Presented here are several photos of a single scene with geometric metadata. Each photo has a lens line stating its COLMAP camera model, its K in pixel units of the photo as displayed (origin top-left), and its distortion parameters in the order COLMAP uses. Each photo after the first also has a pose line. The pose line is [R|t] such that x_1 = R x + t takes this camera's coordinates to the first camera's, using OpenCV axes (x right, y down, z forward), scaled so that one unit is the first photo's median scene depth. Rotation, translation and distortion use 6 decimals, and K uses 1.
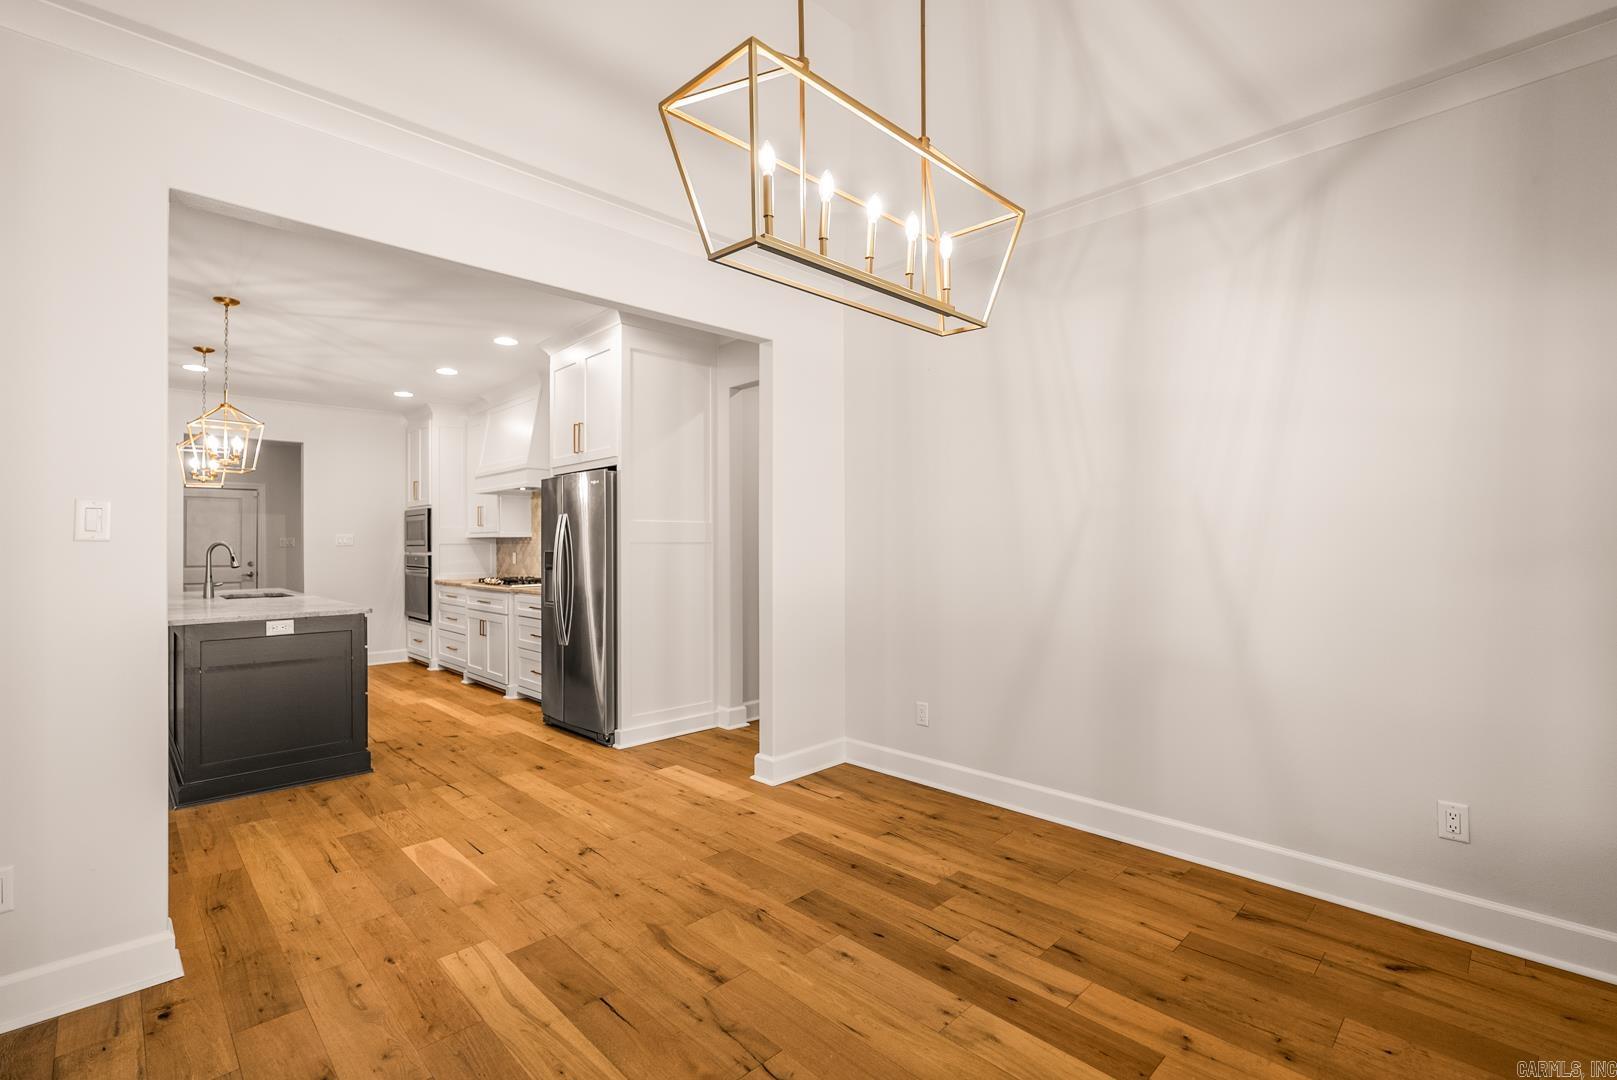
lens RADIAL K [[732.4, 0, 814.9], [0, 732.4, 538.2], [0, 0, 1]] dist [-0.003529, 0.000001]
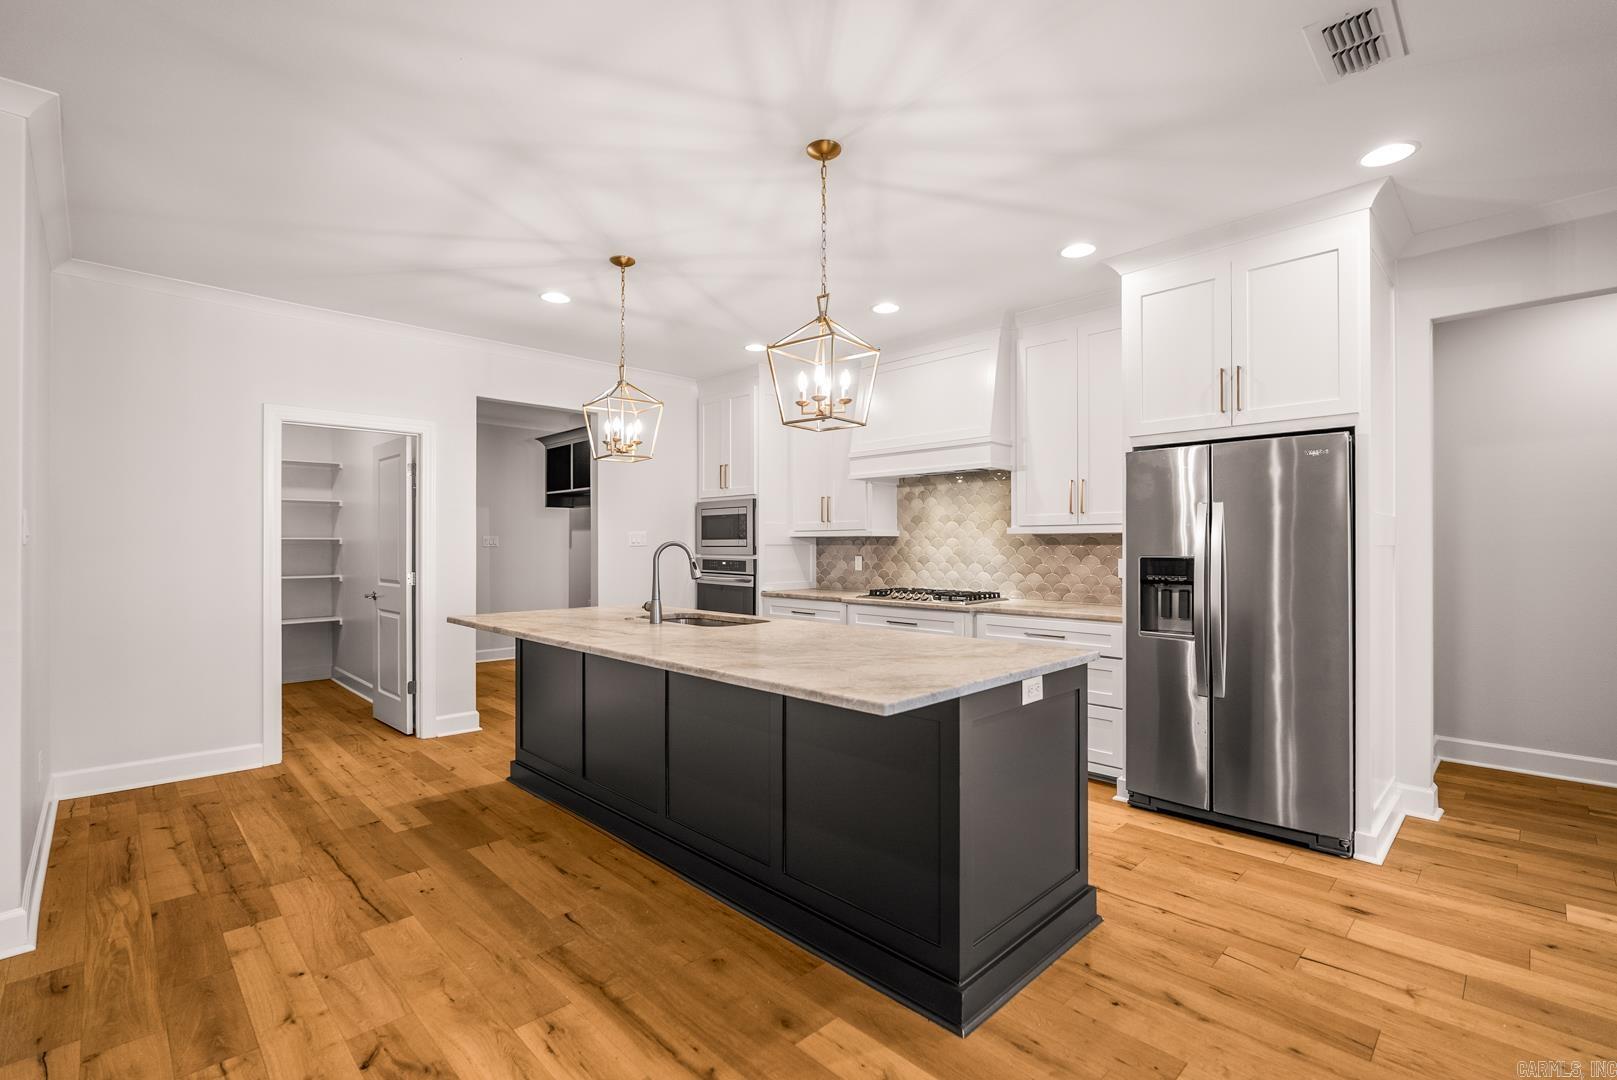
lens RADIAL K [[732.4, 0, 811.9], [0, 732.4, 548.2], [0, 0, 1]] dist [-0.003529, 0.000001]
pose [[0.999983, 0.004009, 0.004196, -0.677230], [-0.004065, 0.999901, 0.013464, 0.001384], [-0.004142, -0.013481, 0.999901, 0.315138]]
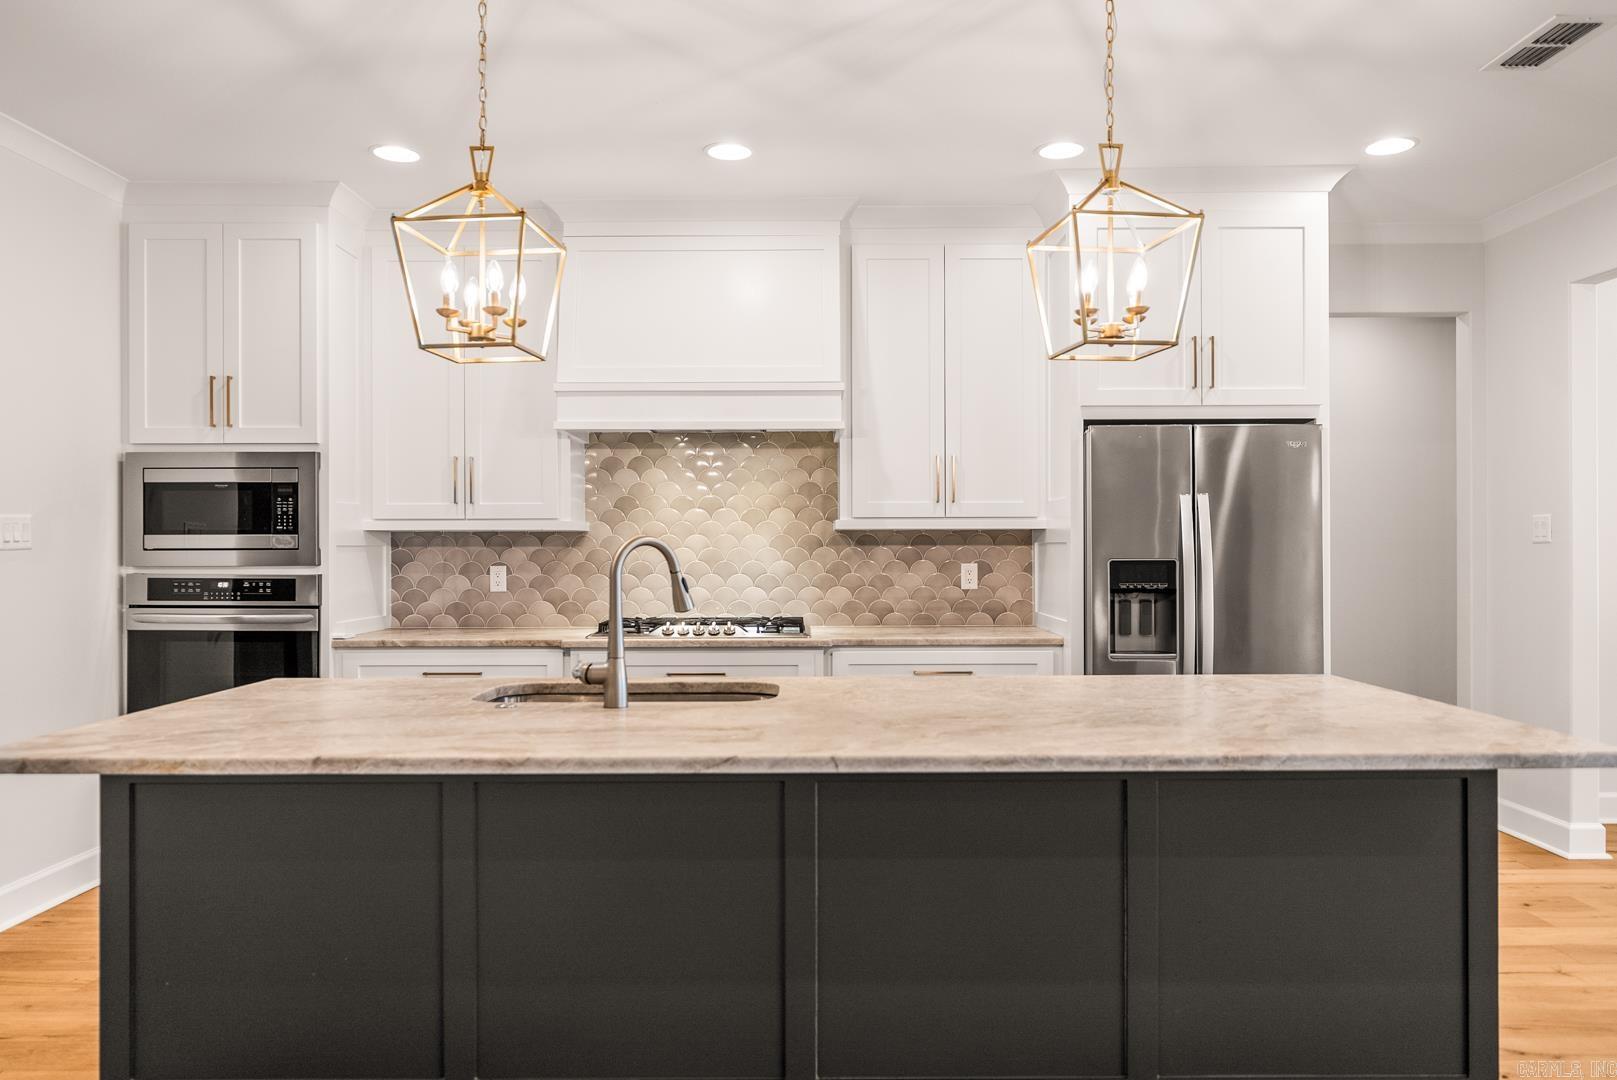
lens RADIAL K [[1118.7, 0, 814.3], [0, 1118.7, 553.9], [0, 0, 1]] dist [0.001161, -0.003294]
pose [[0.697427, -0.001854, 0.716653, -1.108343], [-0.007566, 0.999922, 0.009950, 0.006530], [-0.716616, -0.012362, 0.697359, 0.577308]]
